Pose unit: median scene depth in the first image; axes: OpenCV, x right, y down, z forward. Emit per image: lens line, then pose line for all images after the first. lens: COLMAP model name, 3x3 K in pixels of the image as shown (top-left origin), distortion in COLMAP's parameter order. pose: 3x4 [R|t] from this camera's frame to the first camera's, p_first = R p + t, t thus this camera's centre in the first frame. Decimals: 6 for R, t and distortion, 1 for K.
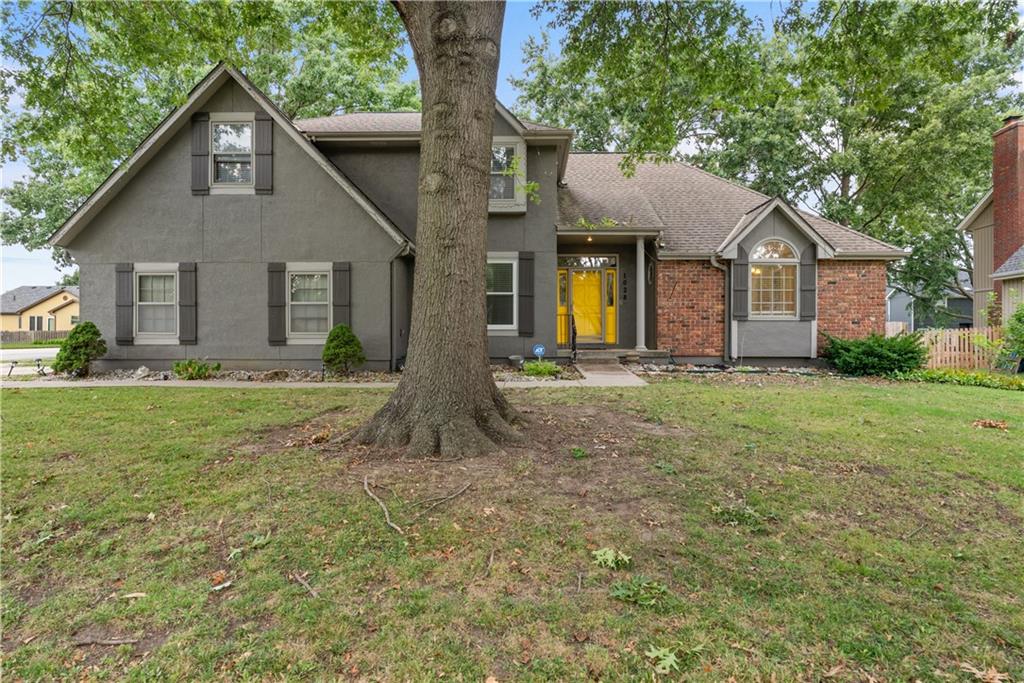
lens RADIAL K [[575.4, 0, 512.0], [0, 575.4, 341.5], [0, 0, 1]] dist [0.001855, 0.000367]
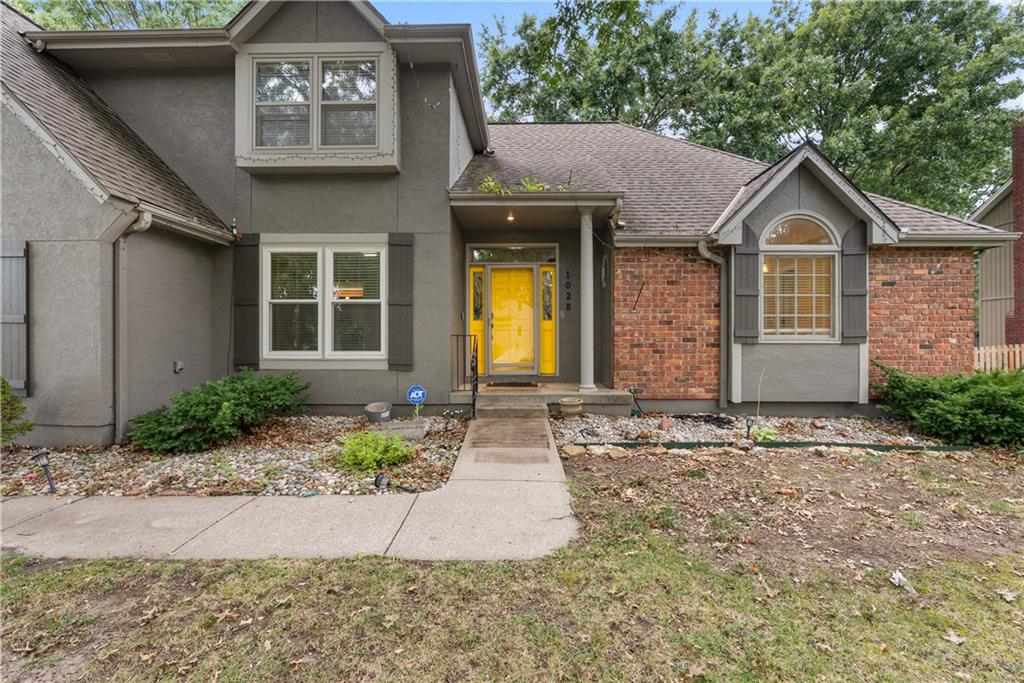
lens RADIAL K [[468.5, 0, 512.0], [0, 468.5, 341.5], [0, 0, 1]] dist [-0.003173, -0.000403]
pose [[0.999998, -0.000999, 0.001598, 0.140965], [0.001007, 0.999987, -0.004918, -0.036513], [-0.001594, 0.004920, 0.999987, 0.489365]]
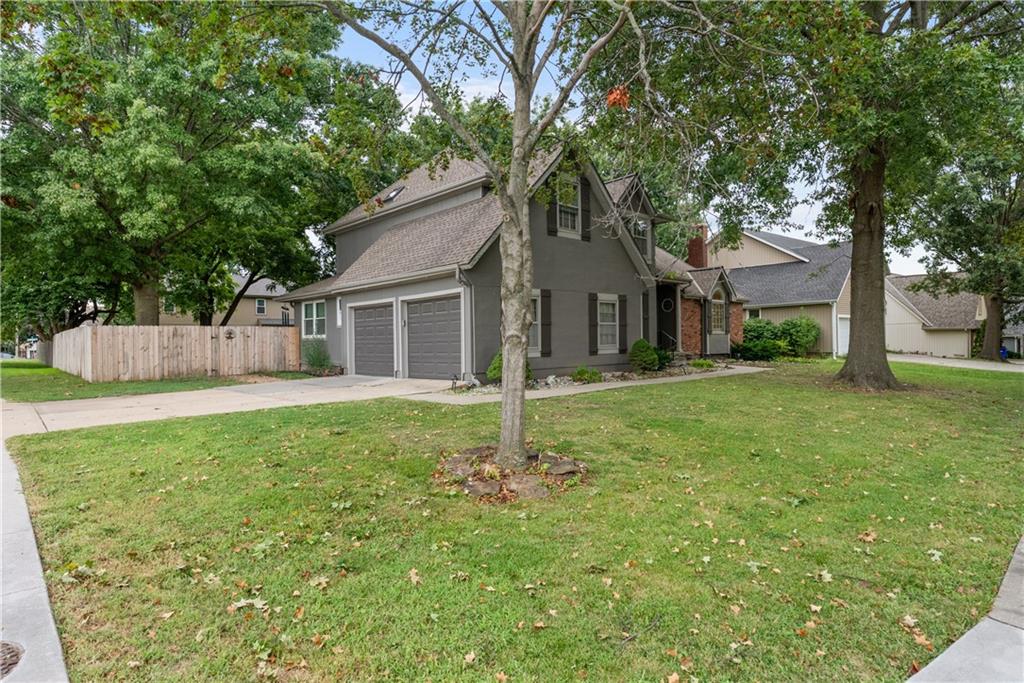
lens RADIAL K [[575.4, 0, 512.0], [0, 575.4, 341.5], [0, 0, 1]] dist [0.001855, 0.000367]
pose [[0.729134, -0.009577, 0.684304, -1.224216], [0.014939, 0.999887, -0.001924, -0.020826], [-0.684208, 0.011625, 0.729194, 0.134881]]
